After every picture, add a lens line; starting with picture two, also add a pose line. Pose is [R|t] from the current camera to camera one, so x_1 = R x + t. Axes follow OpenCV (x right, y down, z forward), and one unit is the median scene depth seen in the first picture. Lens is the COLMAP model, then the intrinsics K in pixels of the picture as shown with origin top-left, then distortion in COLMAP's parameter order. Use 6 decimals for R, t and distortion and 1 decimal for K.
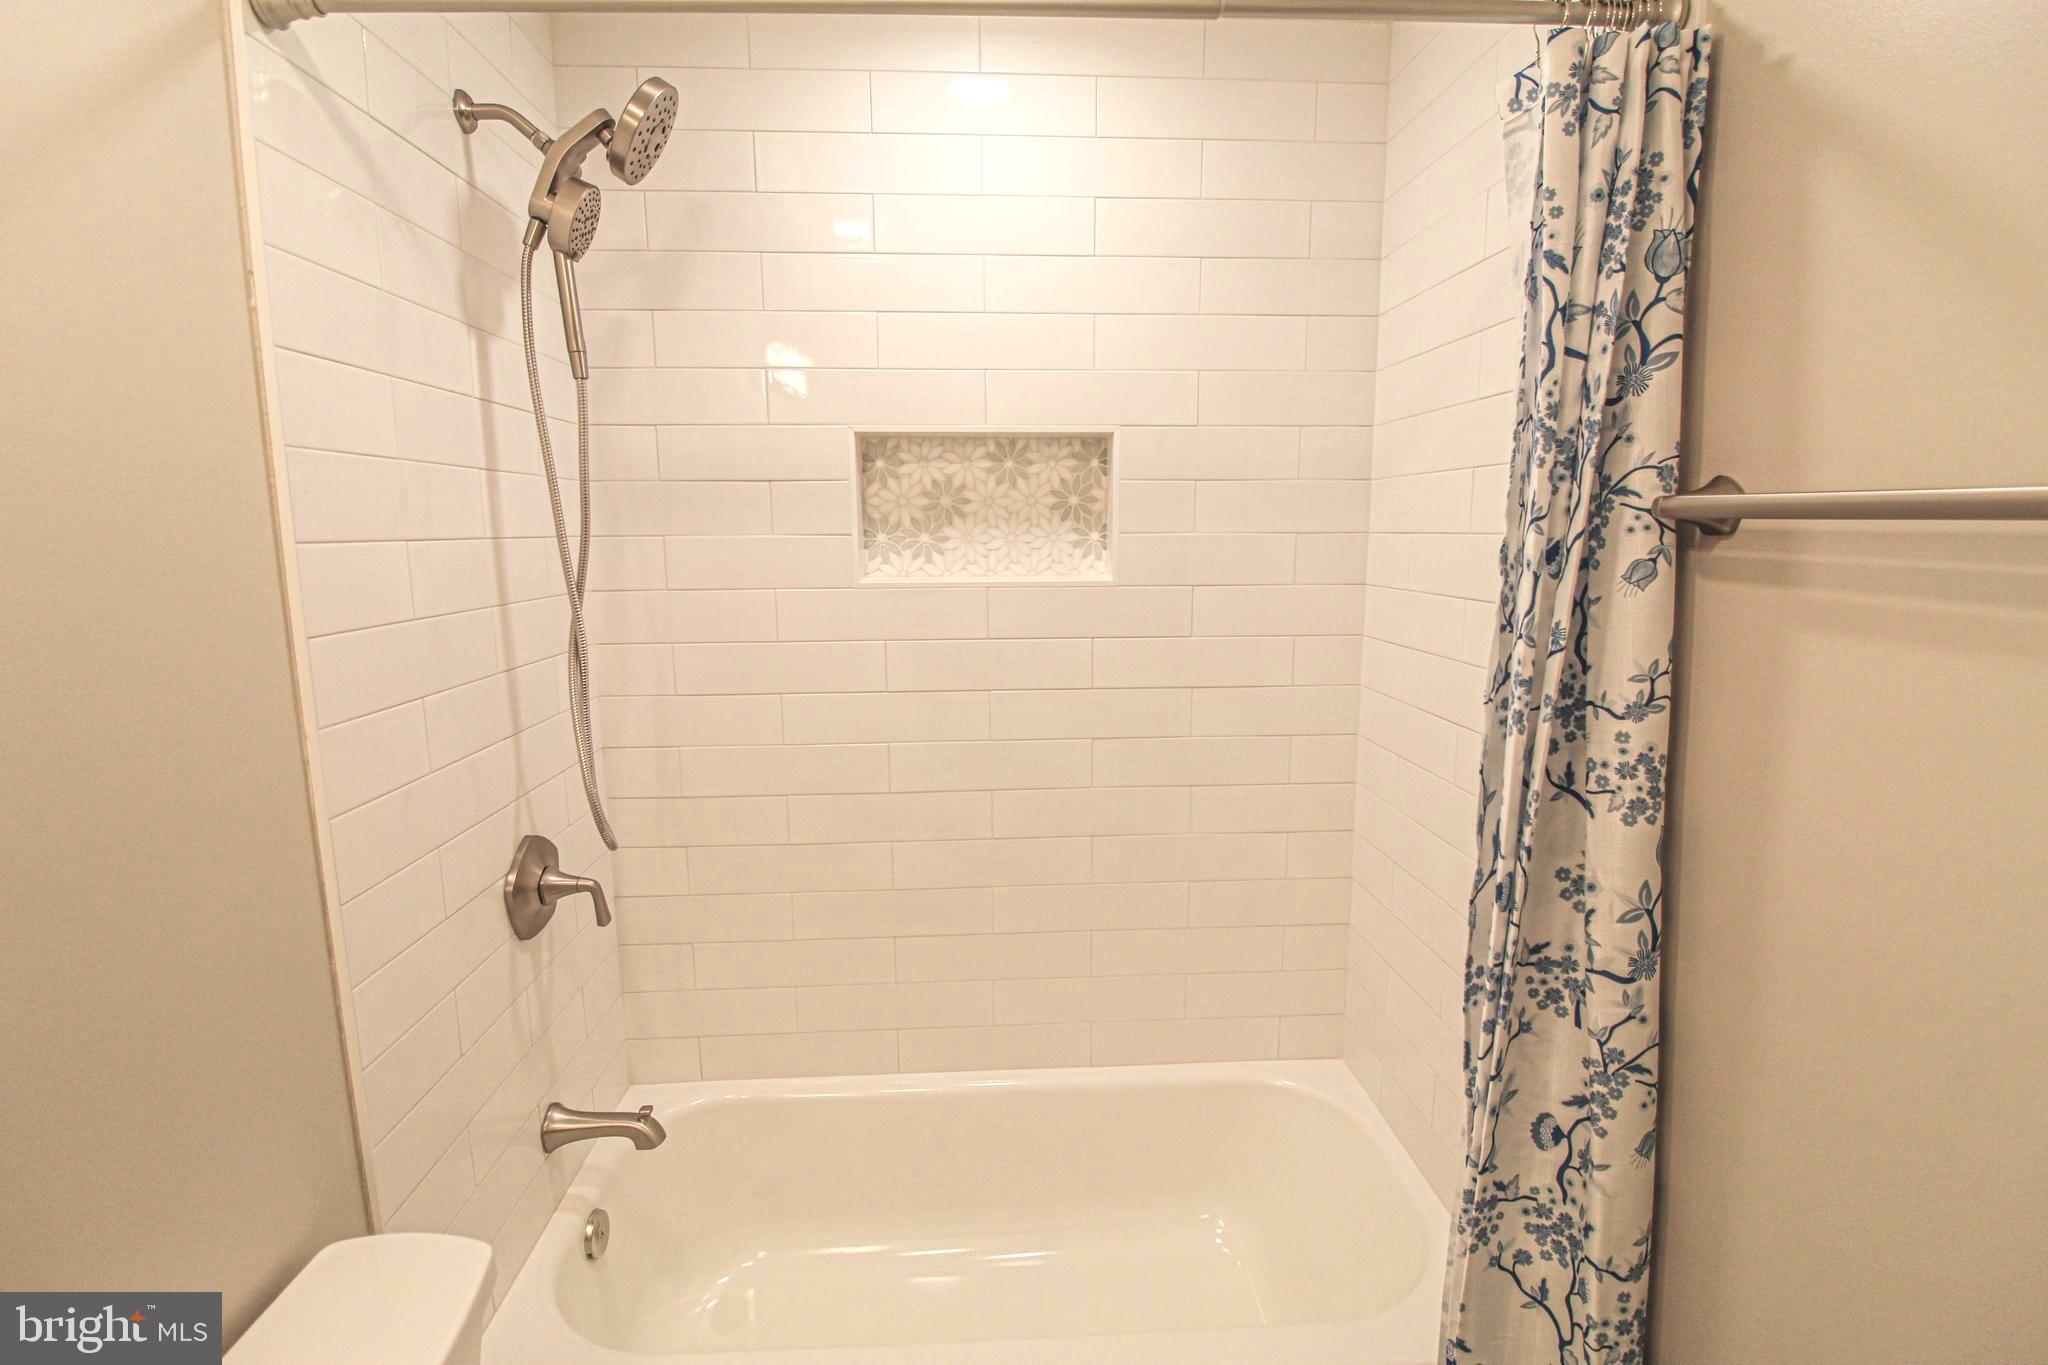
lens RADIAL K [[1023.5, 0, 1077.0], [0, 1023.5, 690.5], [0, 0, 1]] dist [0.049577, -0.061572]
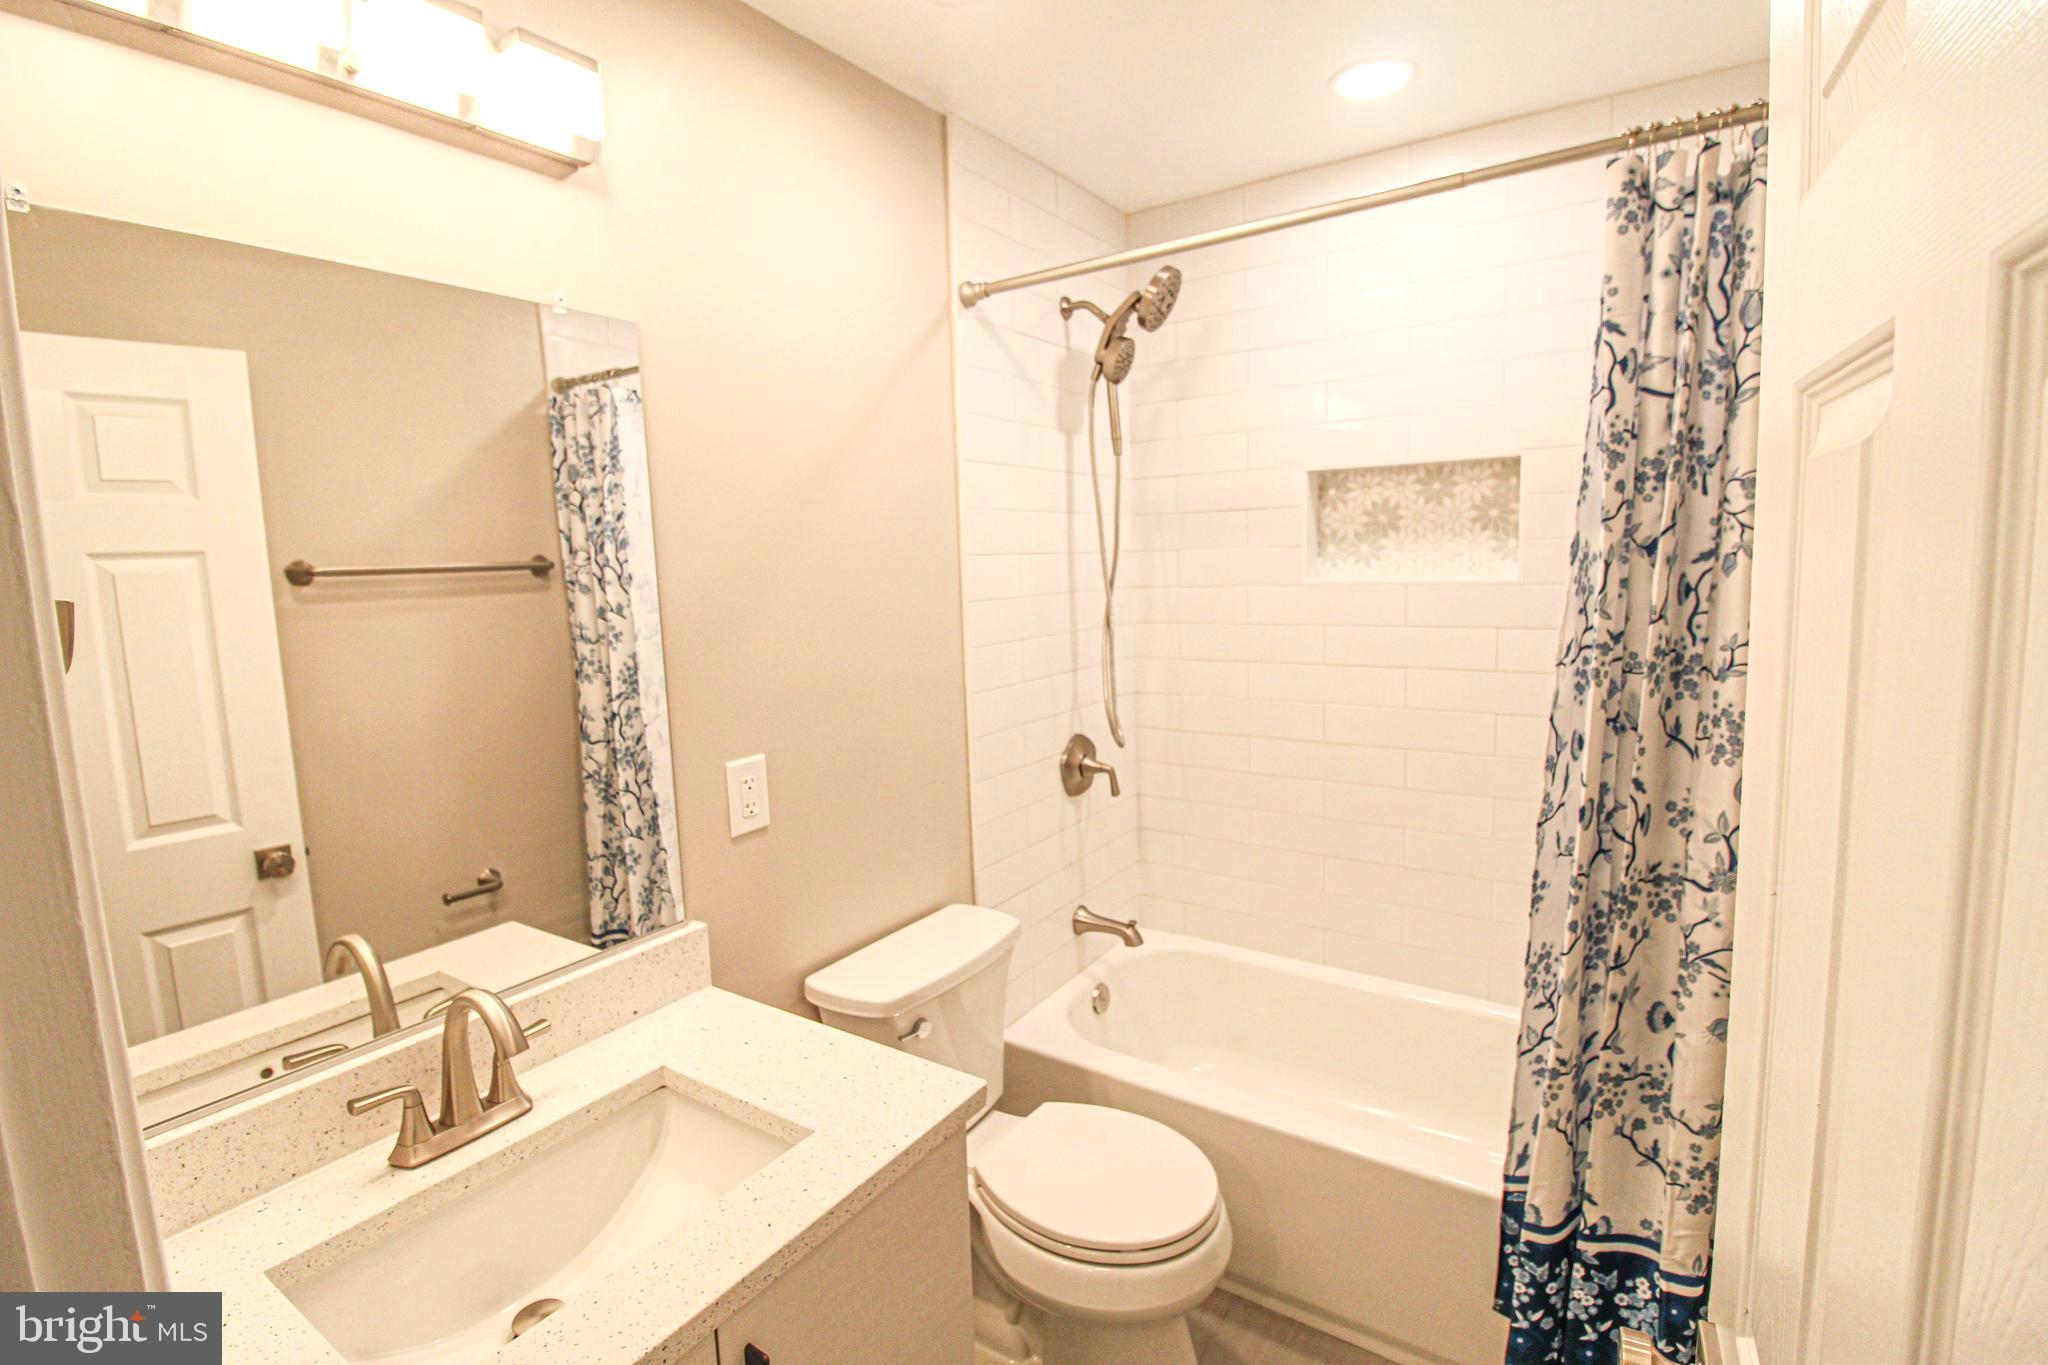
lens RADIAL K [[950.0, 0, 1030.6], [0, 950.0, 666.9], [0, 0, 1]] dist [0.001663, -0.014149]
pose [[0.773306, 0.057326, -0.631437, 0.331466], [-0.078061, 0.996936, -0.005090, 0.044971], [0.629210, 0.053227, 0.775411, -0.204494]]
